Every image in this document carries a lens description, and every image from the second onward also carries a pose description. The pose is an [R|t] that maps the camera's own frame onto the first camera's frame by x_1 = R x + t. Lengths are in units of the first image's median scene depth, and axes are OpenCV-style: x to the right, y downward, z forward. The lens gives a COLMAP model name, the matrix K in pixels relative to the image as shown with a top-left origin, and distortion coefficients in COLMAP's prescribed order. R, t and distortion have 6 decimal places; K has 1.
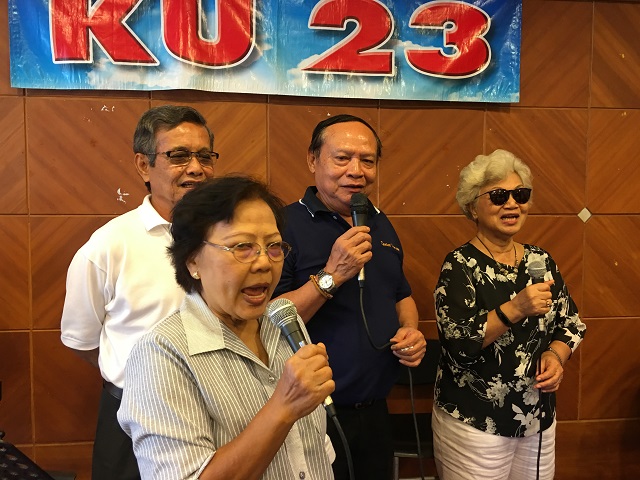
lens RADIAL K [[541.0, 0, 320.0], [0, 541.0, 240.0], [0, 0, 1]] dist [0.079527, -0.086783]
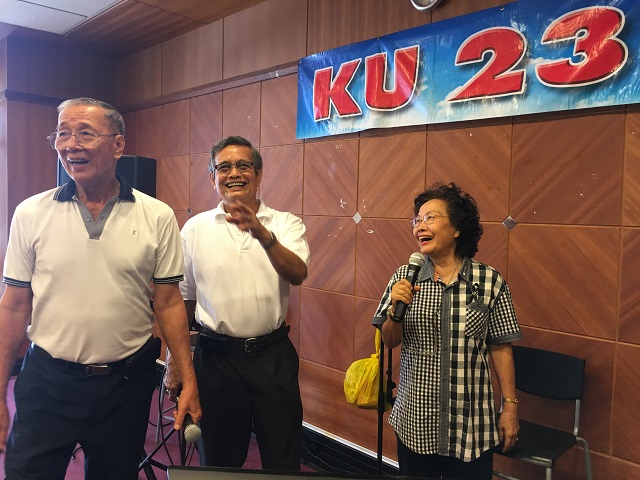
lens RADIAL K [[541.0, 0, 320.0], [0, 541.0, 240.0], [0, 0, 1]] dist [0.079527, -0.086783]
pose [[0.621004, 0.055891, -0.781812, 0.751058], [-0.081359, 0.996663, 0.006625, 0.012465], [0.779573, 0.059493, 0.623479, 0.034829]]
